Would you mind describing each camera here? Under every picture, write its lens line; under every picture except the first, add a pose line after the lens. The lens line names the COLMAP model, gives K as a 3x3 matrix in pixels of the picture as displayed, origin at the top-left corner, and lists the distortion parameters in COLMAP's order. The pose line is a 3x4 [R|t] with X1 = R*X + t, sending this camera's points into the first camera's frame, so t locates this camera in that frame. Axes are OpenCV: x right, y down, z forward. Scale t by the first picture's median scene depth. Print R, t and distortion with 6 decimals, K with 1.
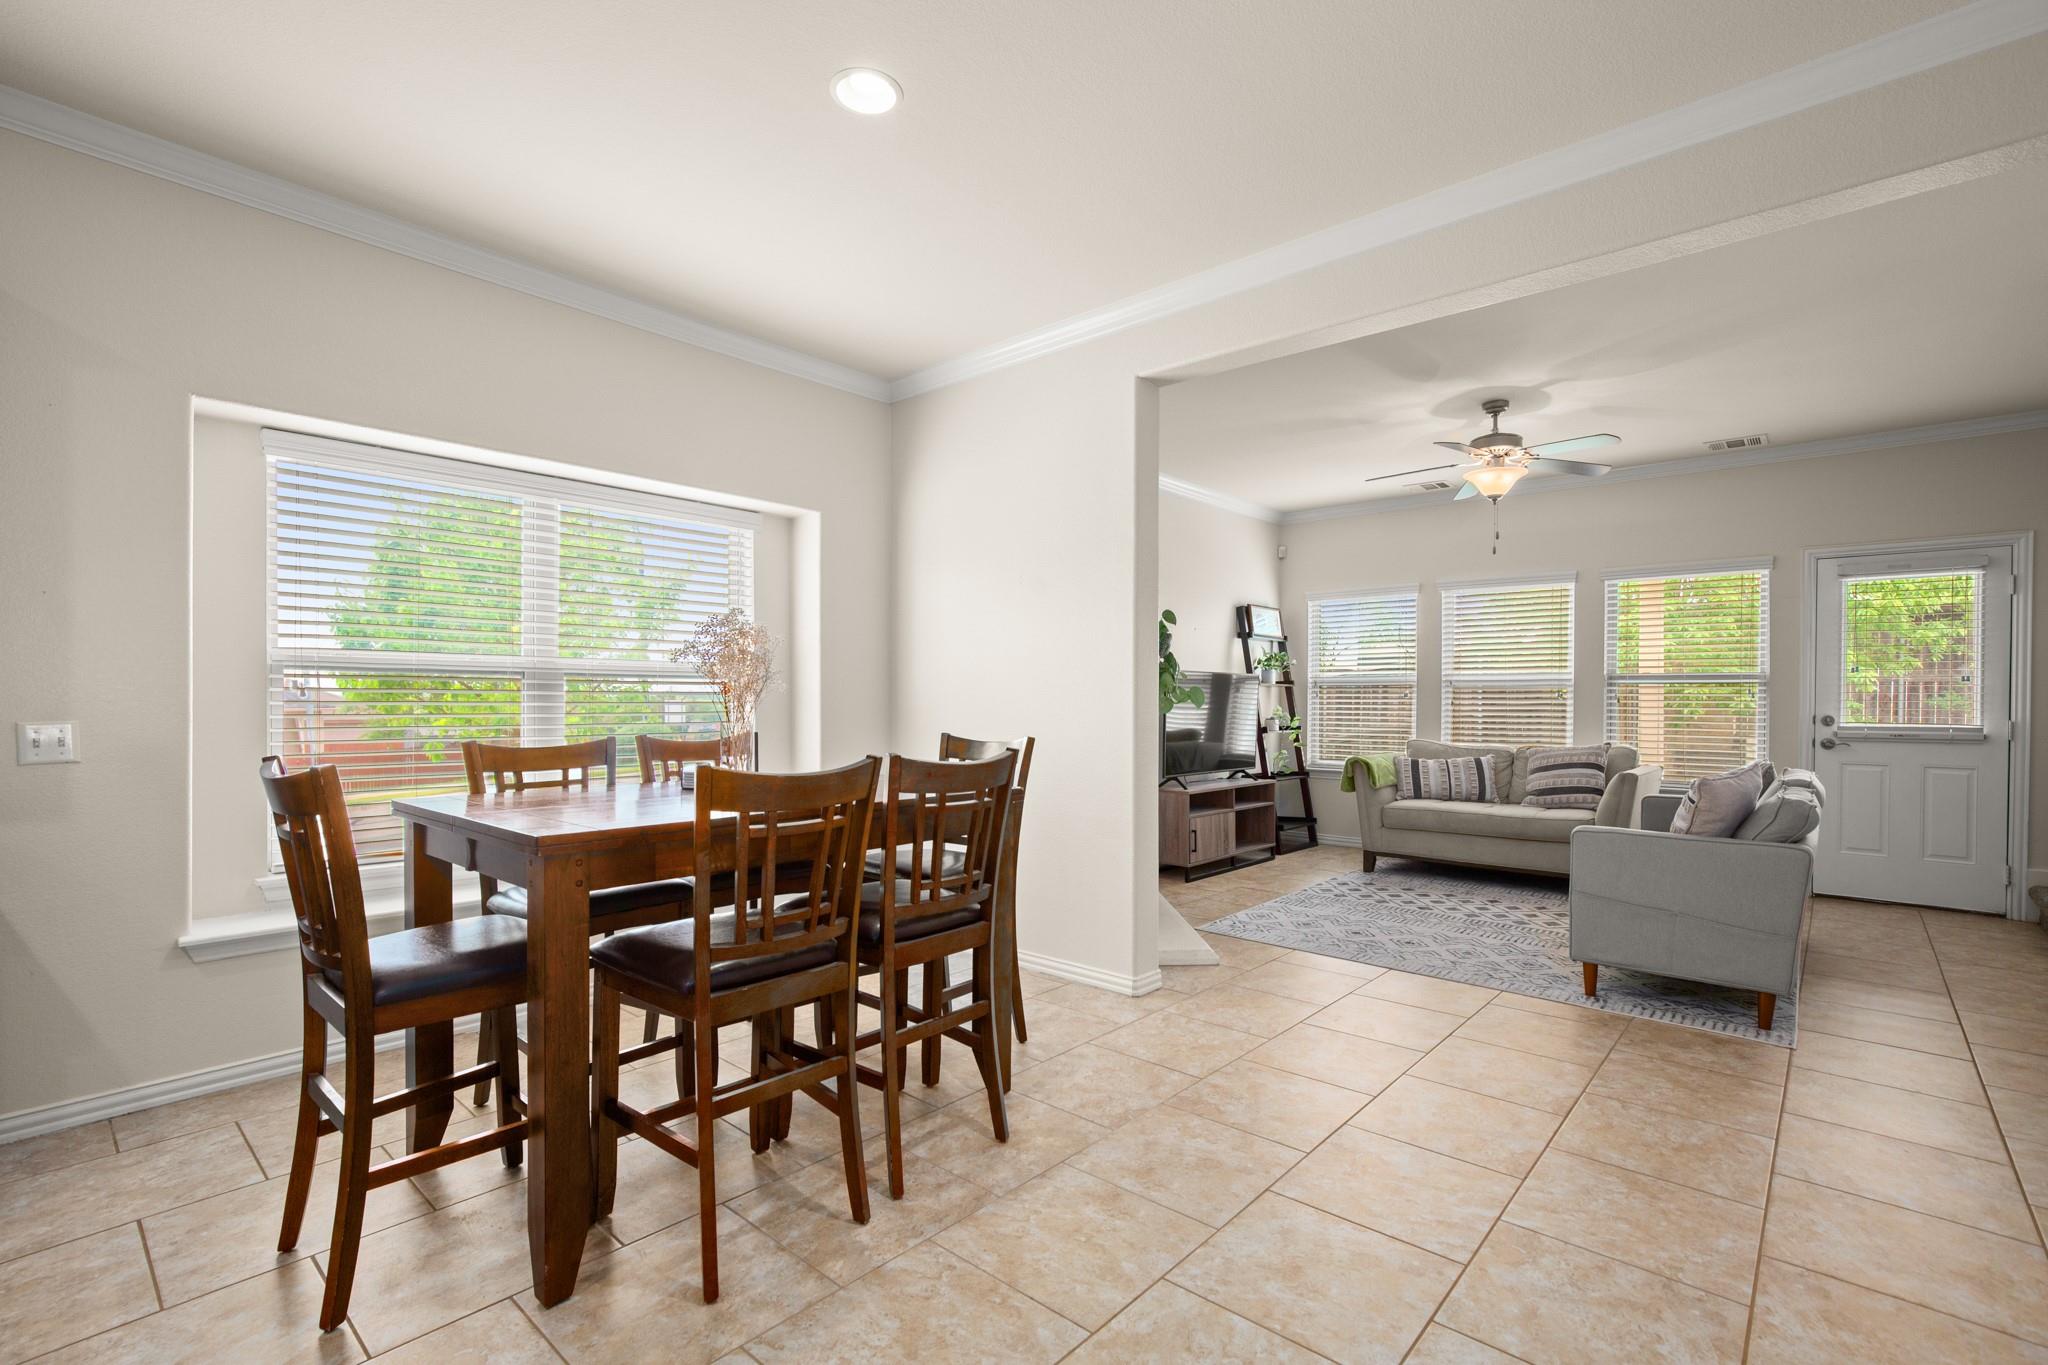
lens RADIAL K [[932.1, 0, 1036.1], [0, 932.1, 705.2], [0, 0, 1]] dist [-0.020842, 0.011344]
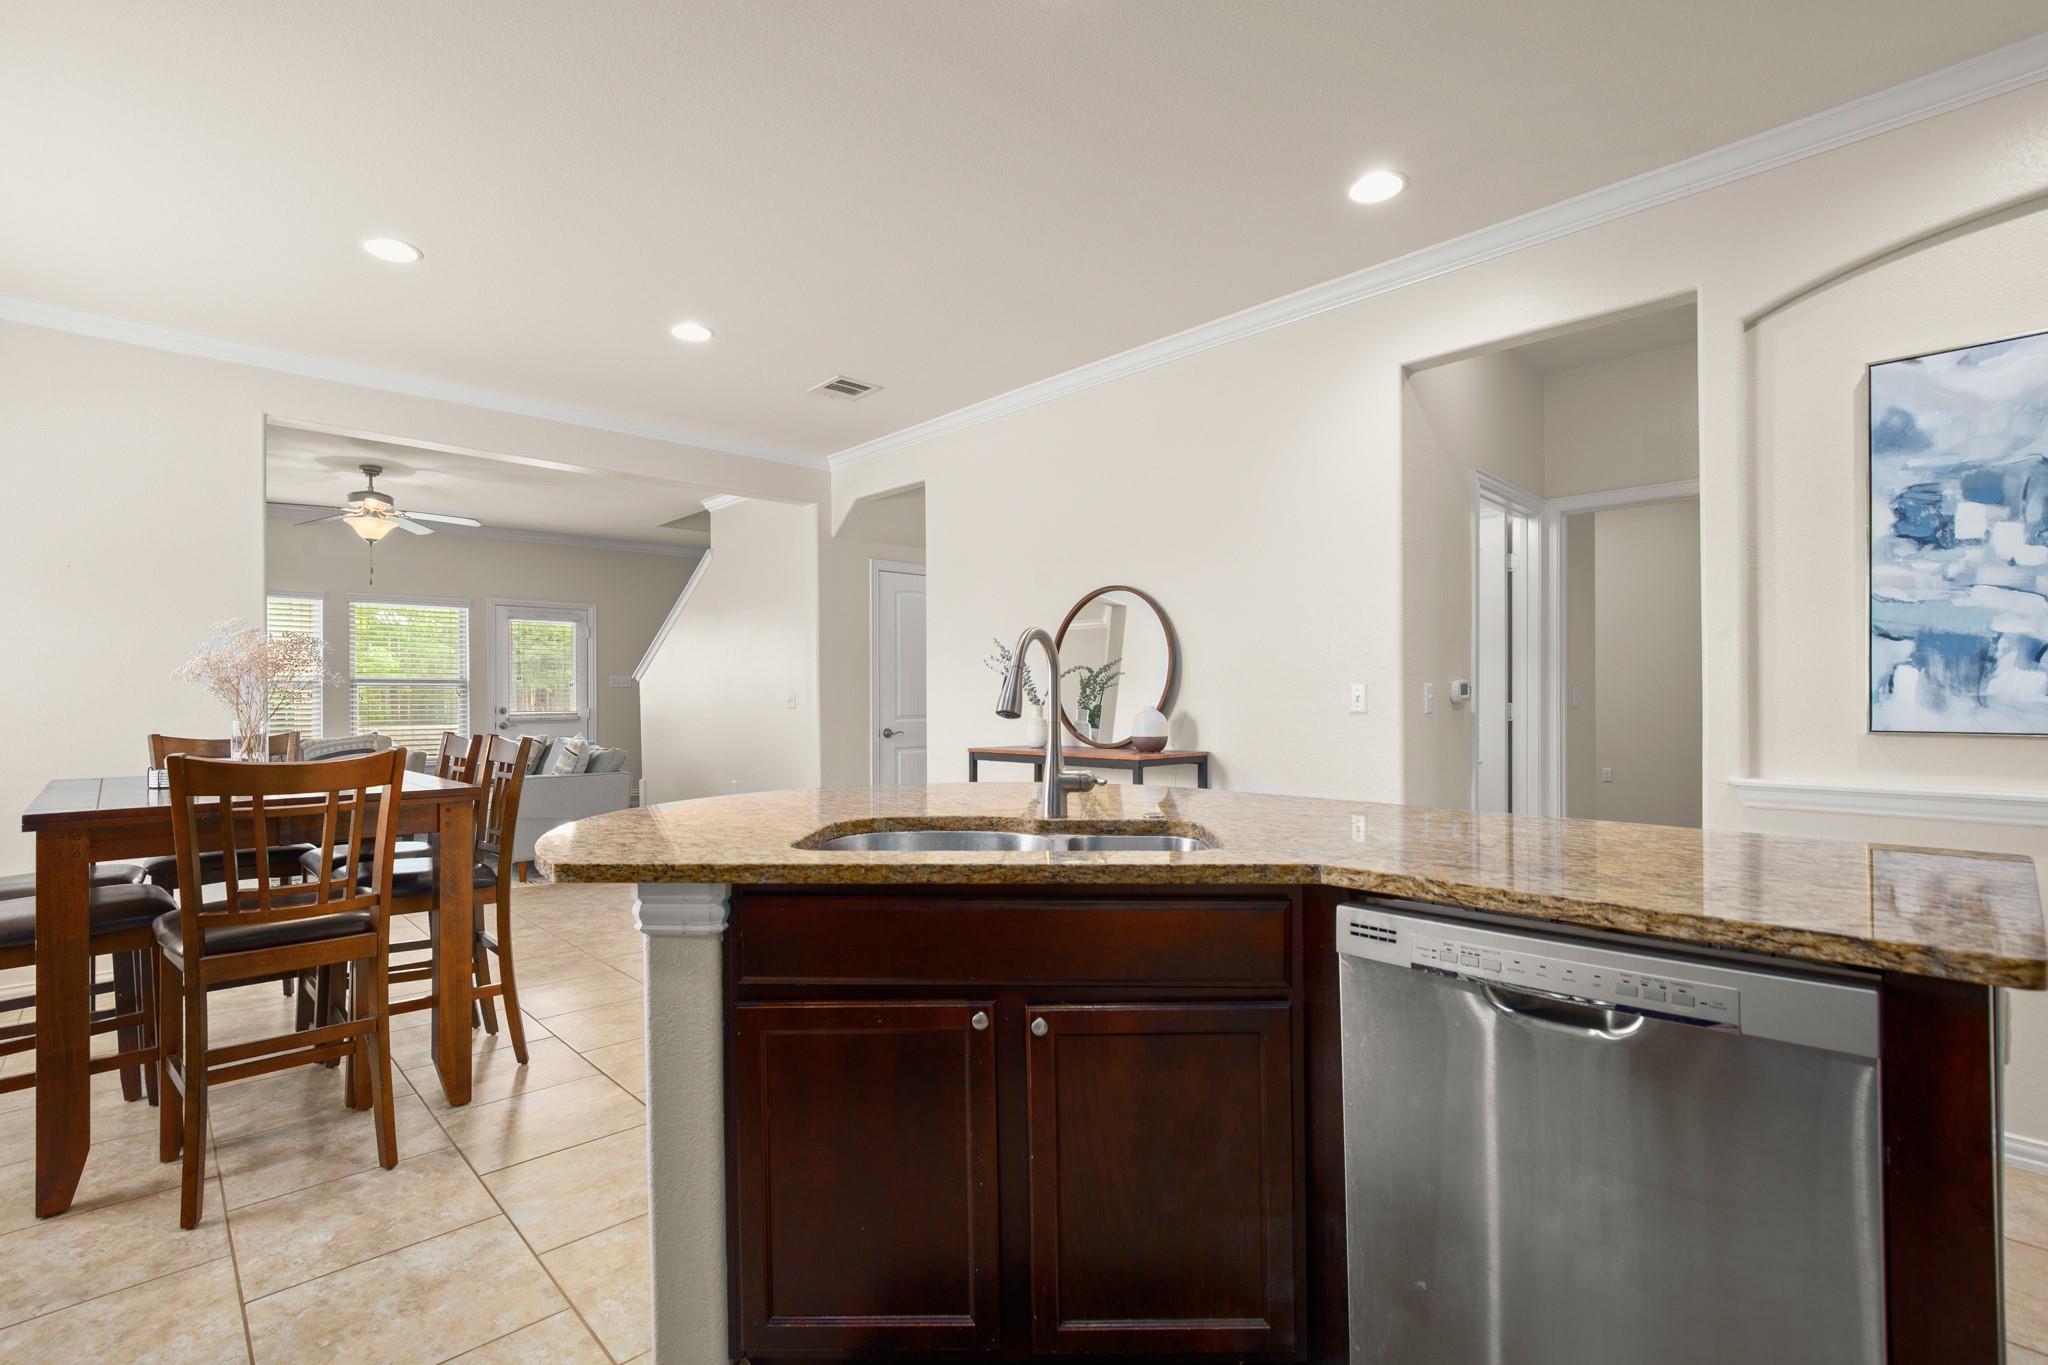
lens RADIAL K [[932.1, 0, 1037.7], [0, 932.1, 700.7], [0, 0, 1]] dist [-0.020842, 0.011344]
pose [[0.075727, -0.007482, 0.997100, -0.710152], [0.012203, 0.999904, 0.006577, 0.000633], [-0.997054, 0.011669, 0.075811, -0.014945]]
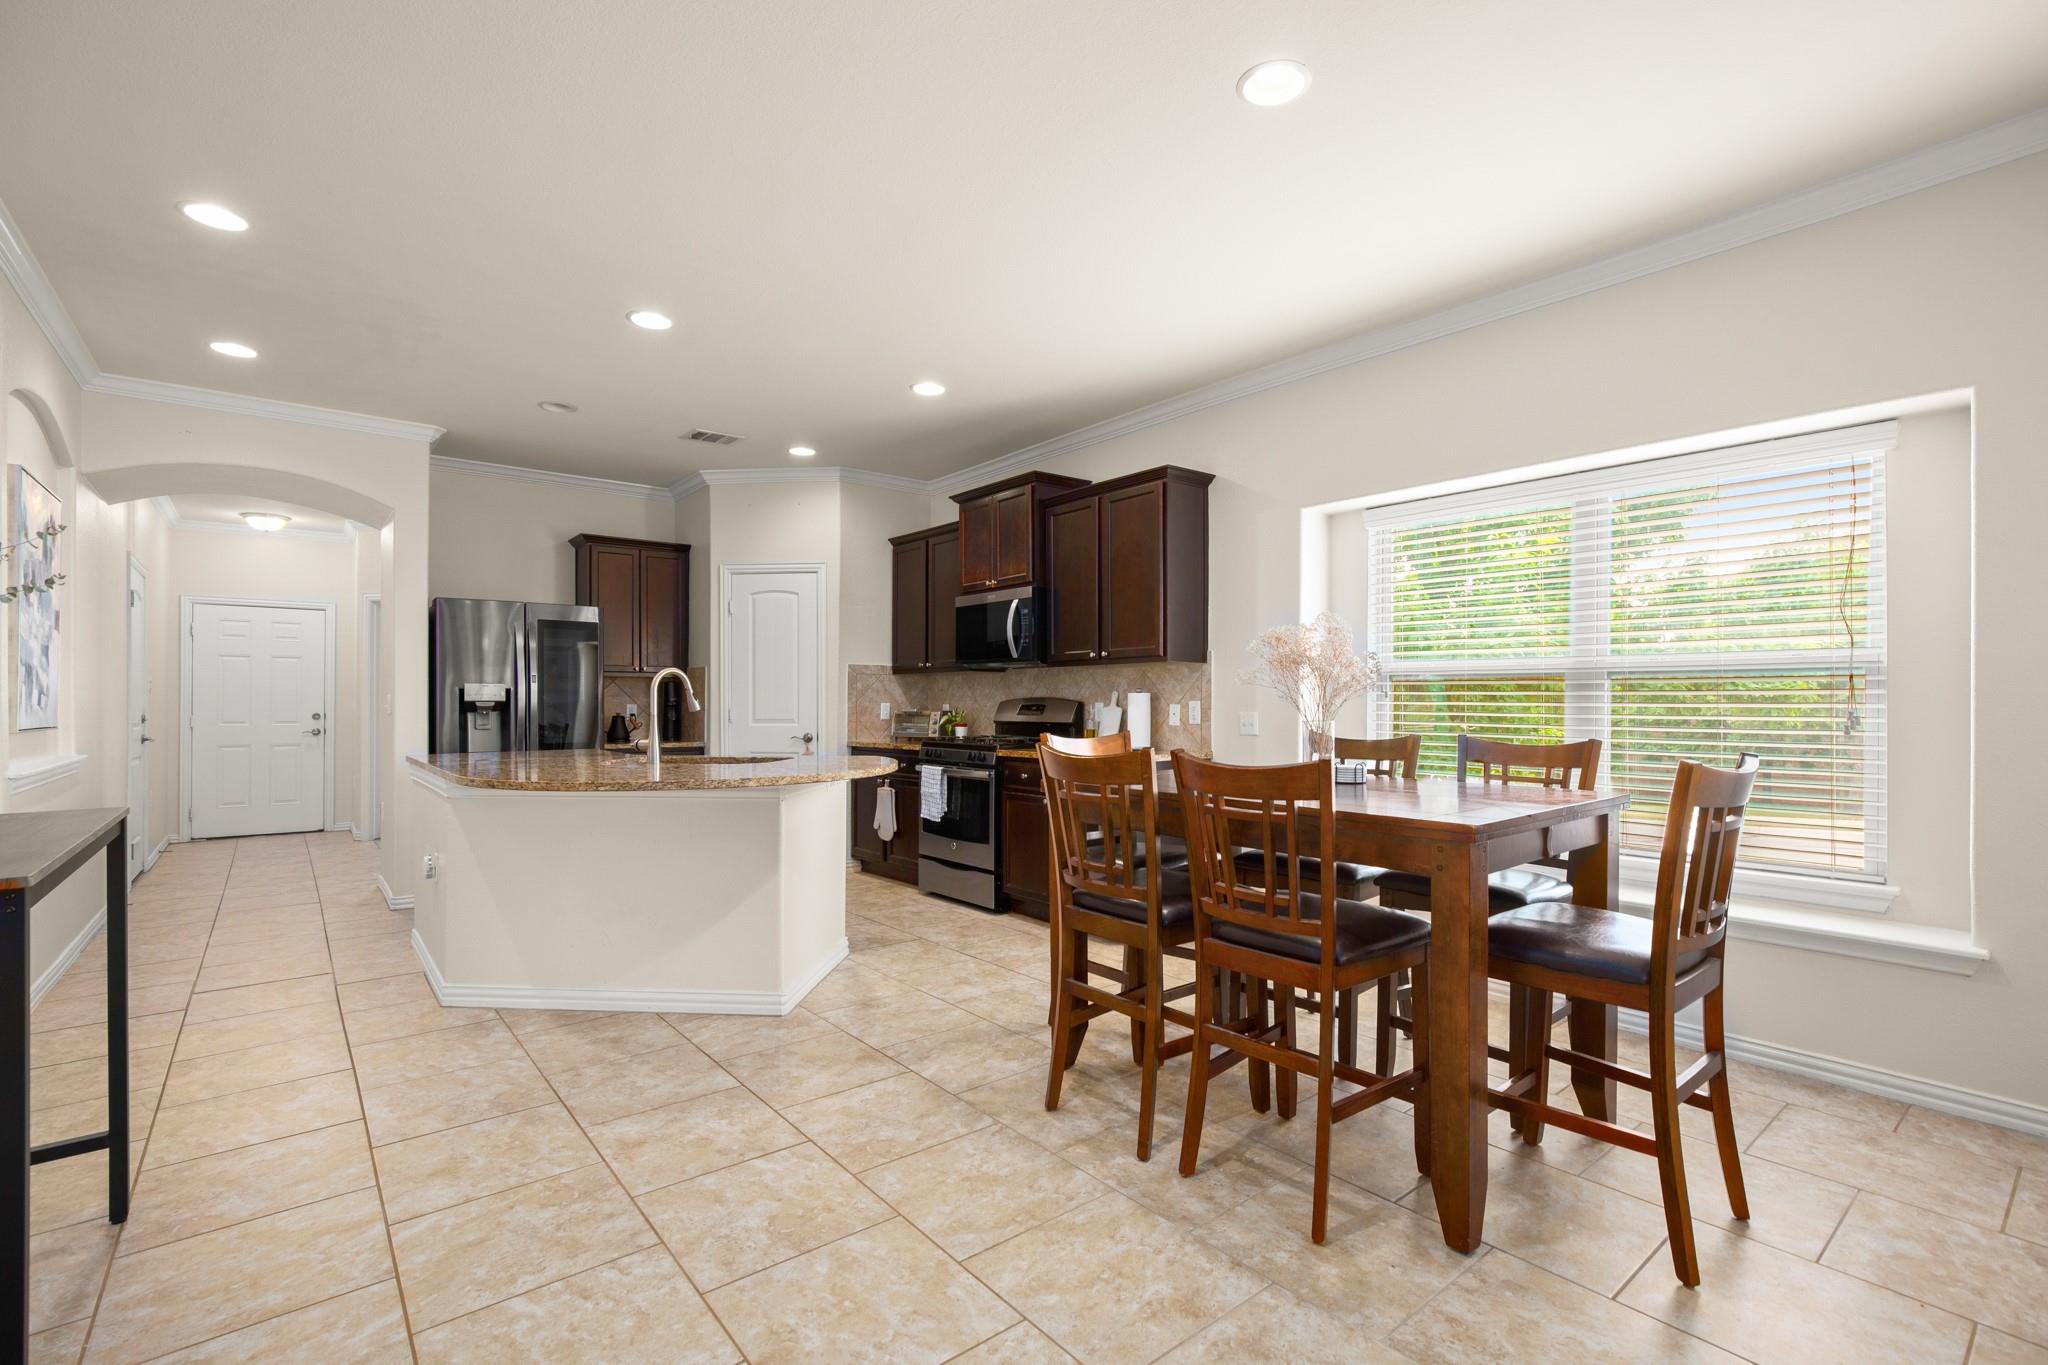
lens RADIAL K [[932.1, 0, 1036.0], [0, 932.1, 705.0], [0, 0, 1]] dist [-0.020842, 0.011344]
pose [[-0.163346, 0.004241, -0.986560, 0.410145], [-0.004617, 0.999977, 0.005063, -0.002183], [0.986558, 0.005382, -0.163322, 0.451767]]
